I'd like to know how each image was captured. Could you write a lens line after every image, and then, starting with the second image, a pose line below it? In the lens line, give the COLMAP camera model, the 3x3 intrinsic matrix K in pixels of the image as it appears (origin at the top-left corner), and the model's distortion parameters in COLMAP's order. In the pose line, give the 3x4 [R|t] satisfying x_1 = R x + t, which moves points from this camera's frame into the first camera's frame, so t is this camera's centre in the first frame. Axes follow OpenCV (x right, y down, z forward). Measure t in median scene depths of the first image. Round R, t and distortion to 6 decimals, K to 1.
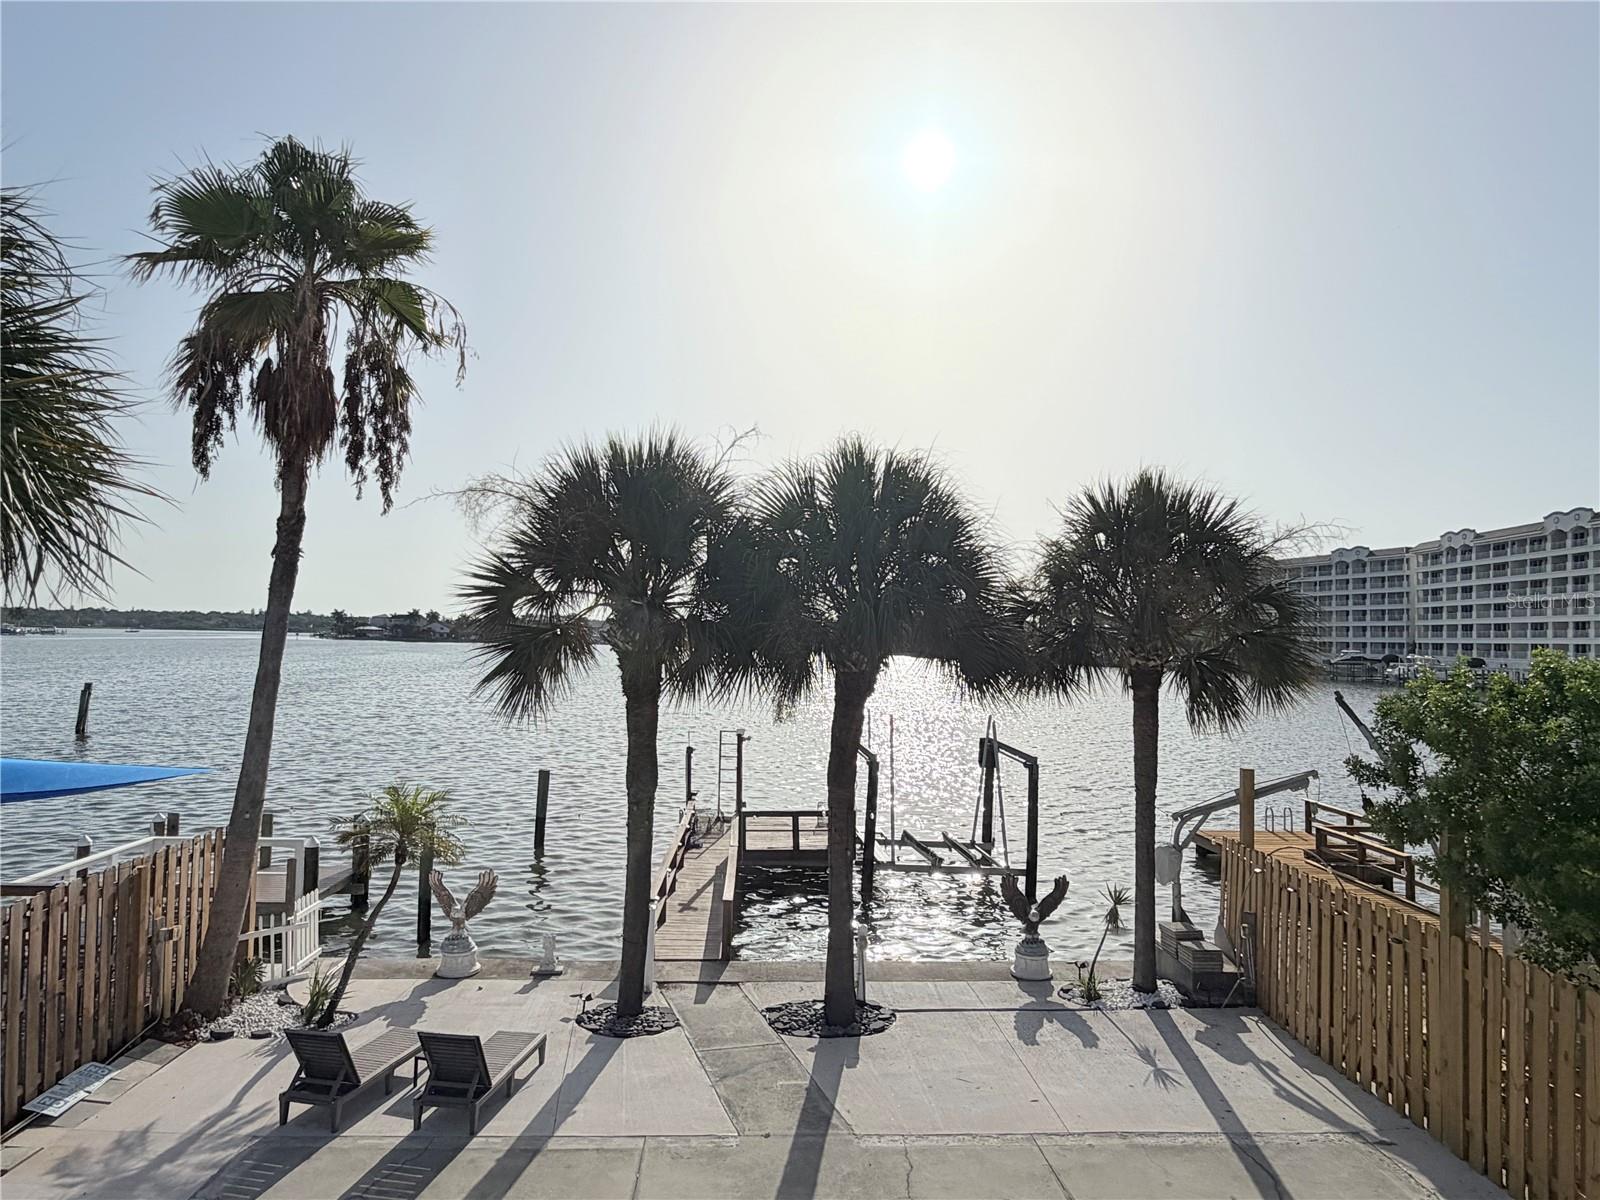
lens RADIAL K [[985.5, 0, 770.5], [0, 985.5, 587.1], [0, 0, 1]] dist [0.018794, -0.020167]
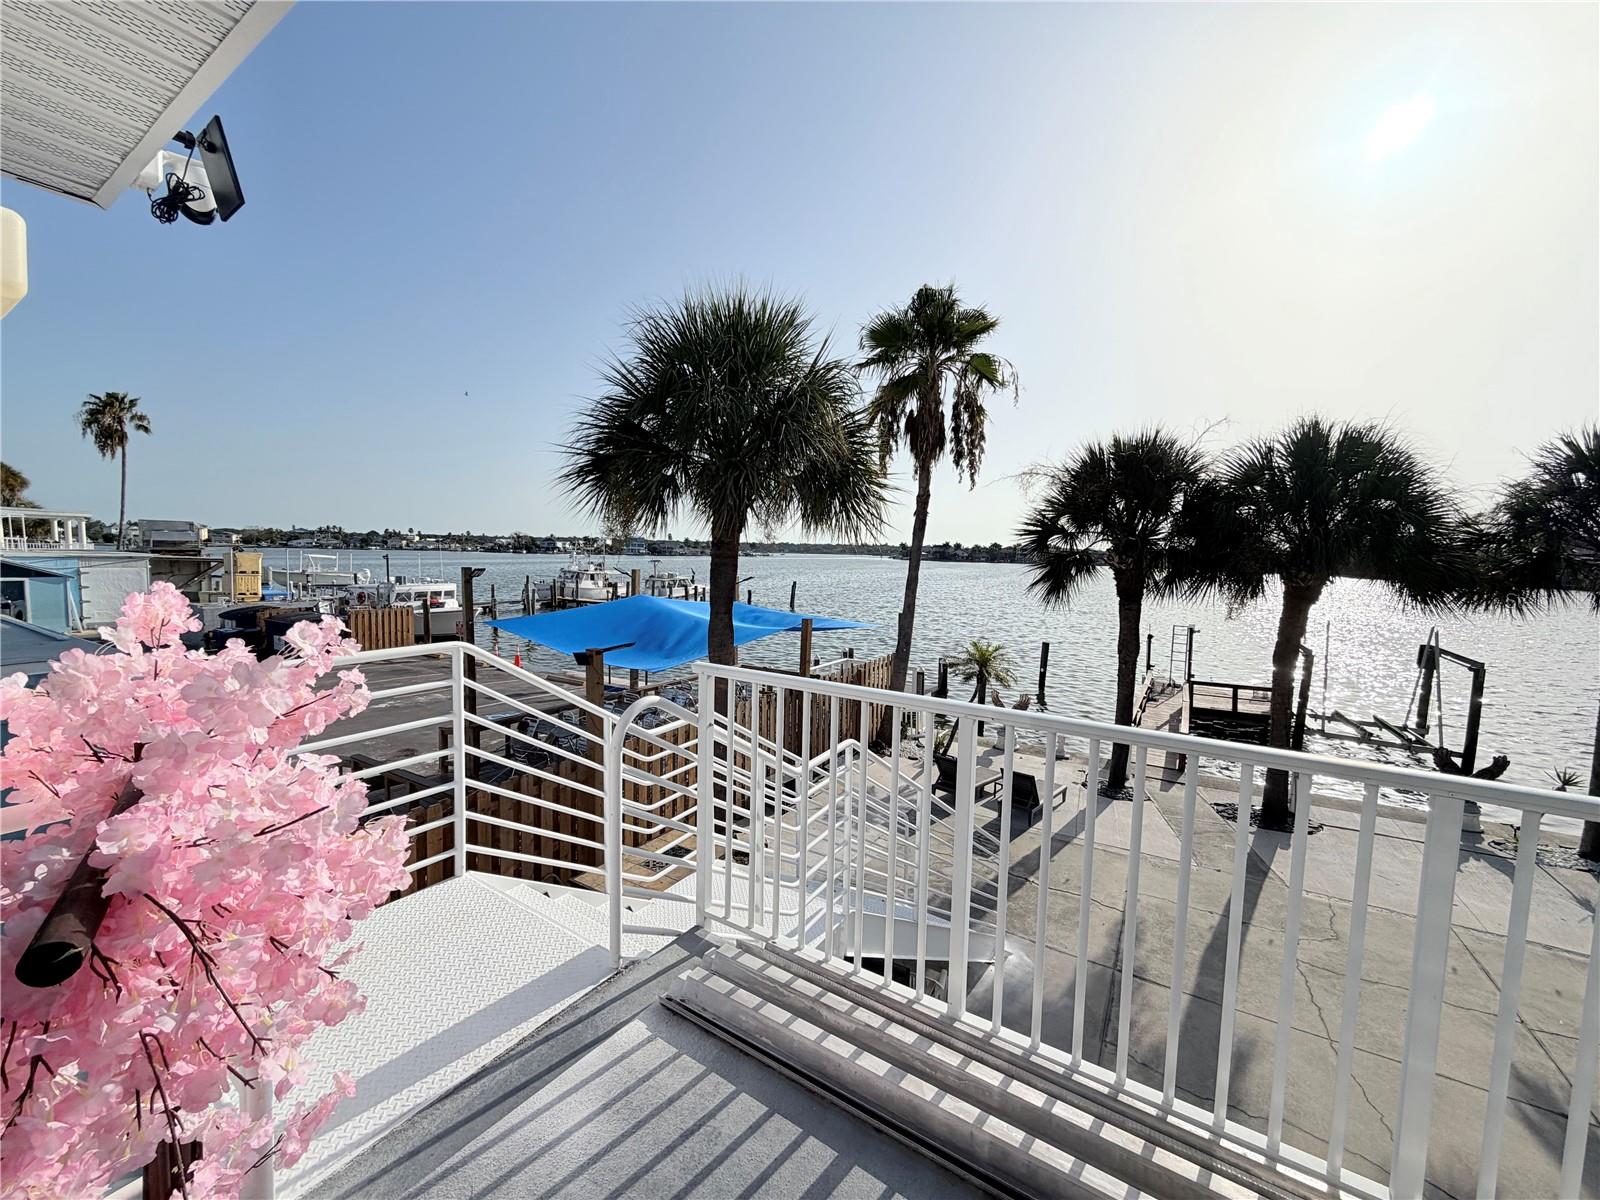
lens RADIAL K [[639.3, 0, 790.2], [0, 639.3, 597.1], [0, 0, 1]] dist [0.000809, -0.000145]
pose [[0.840084, 0.037693, -0.541145, -0.032931], [0.022009, 0.994393, 0.103430, -0.008691], [0.542010, -0.098800, 0.834544, -0.156471]]
